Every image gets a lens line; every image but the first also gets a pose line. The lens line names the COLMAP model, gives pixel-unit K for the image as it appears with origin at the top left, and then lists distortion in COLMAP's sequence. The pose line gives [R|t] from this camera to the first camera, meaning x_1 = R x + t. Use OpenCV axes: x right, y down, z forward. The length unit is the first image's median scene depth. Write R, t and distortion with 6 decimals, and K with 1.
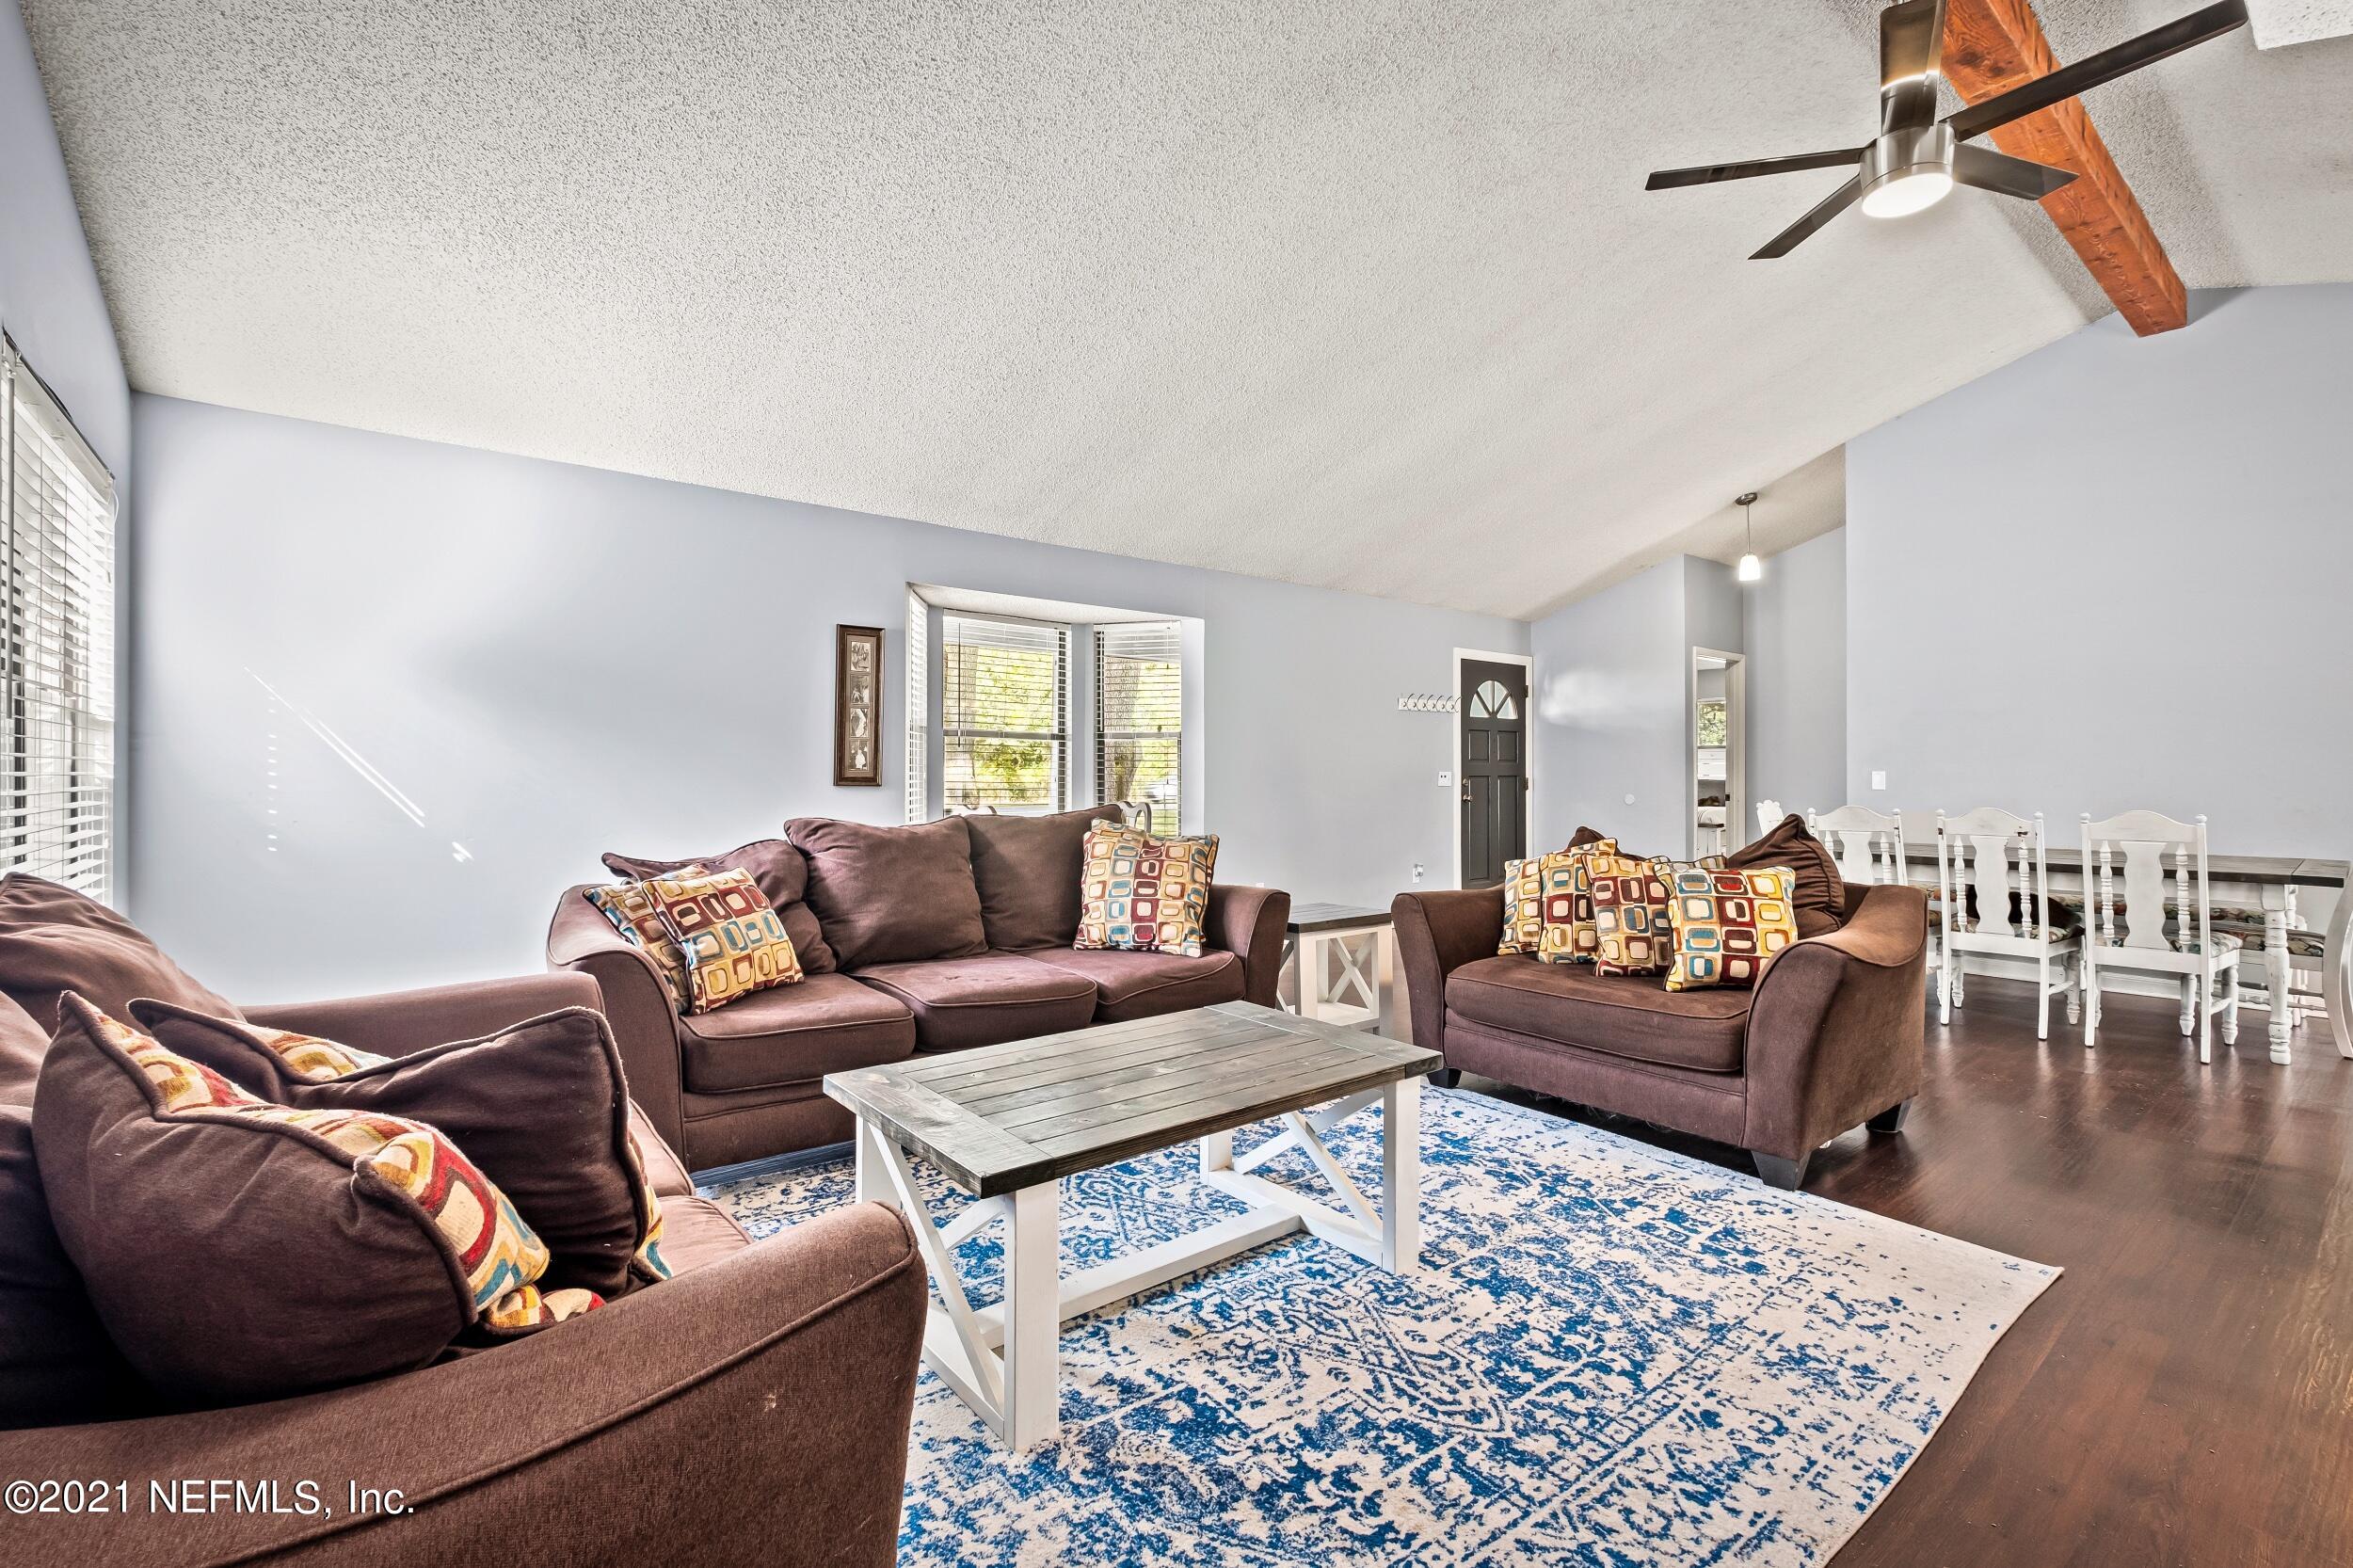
lens RADIAL K [[1057.7, 0, 1179.0], [0, 1057.7, 772.8], [0, 0, 1]] dist [0.001587, -0.000806]
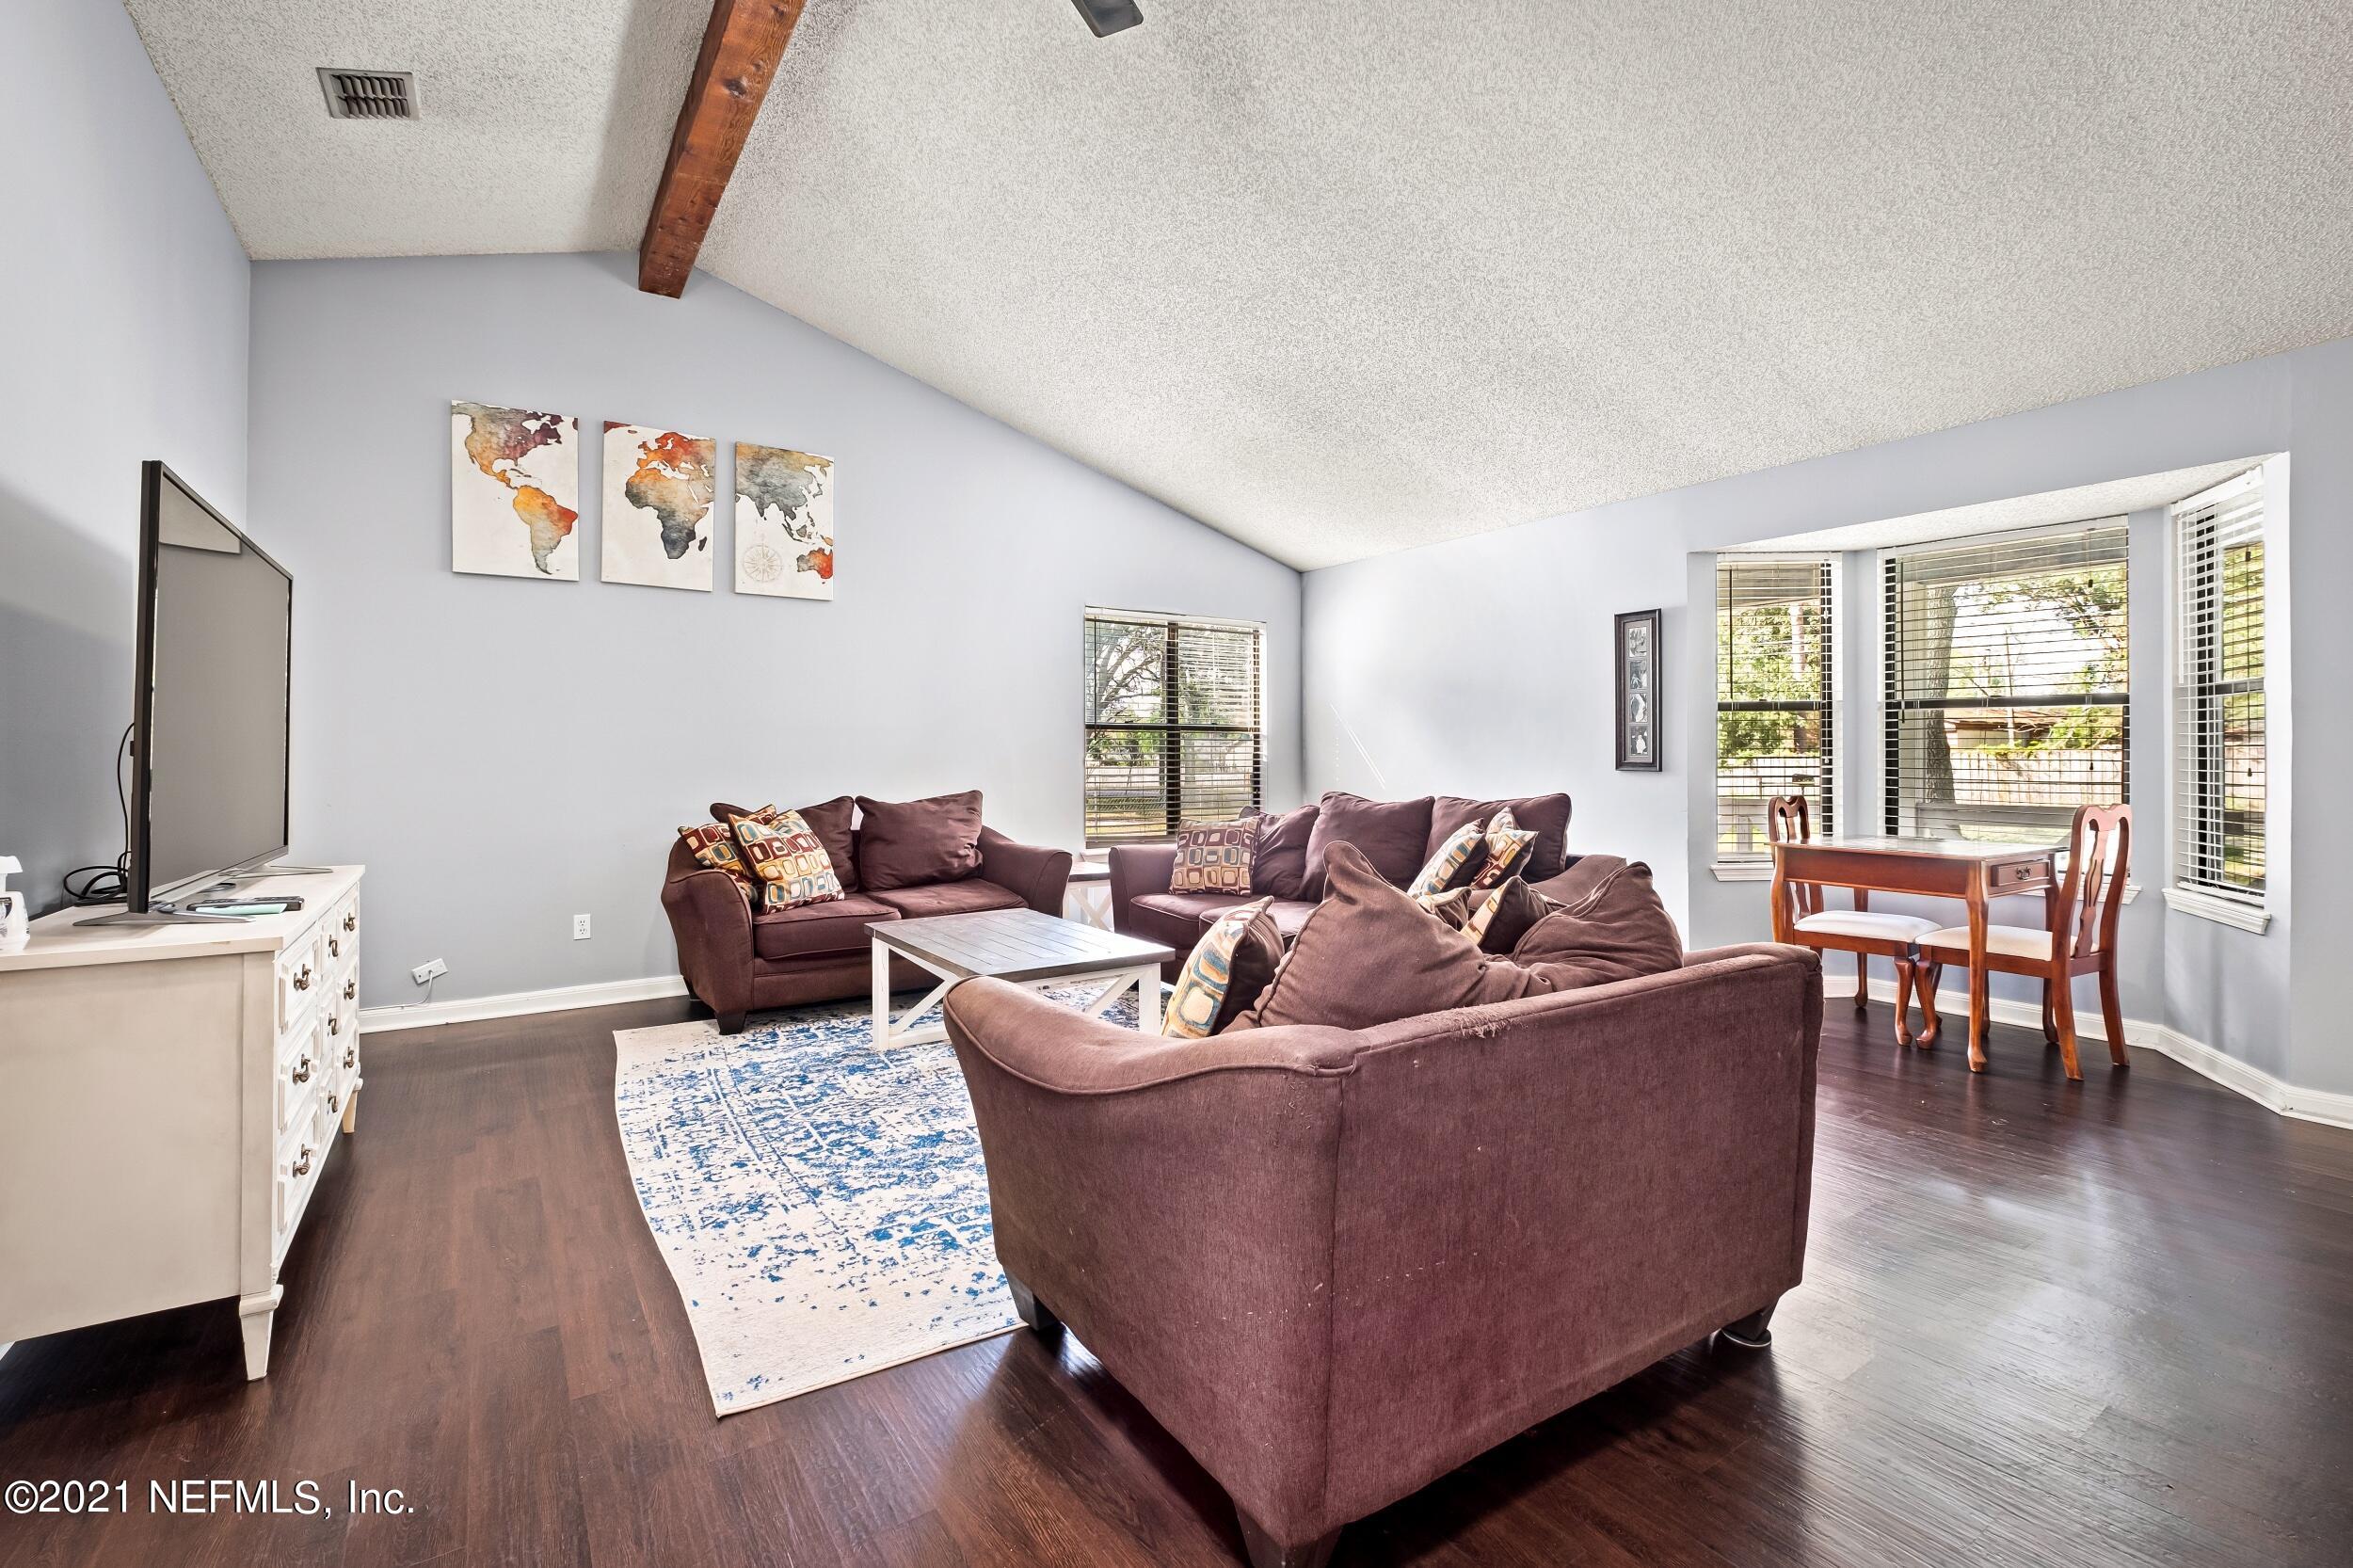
lens RADIAL K [[1057.7, 0, 1180.7], [0, 1057.7, 773.2], [0, 0, 1]] dist [0.001587, -0.000806]
pose [[-0.110002, 0.008995, -0.993891, 1.808924], [0.005426, 0.999950, 0.008449, 0.009058], [0.993917, -0.004463, -0.110045, 1.656071]]
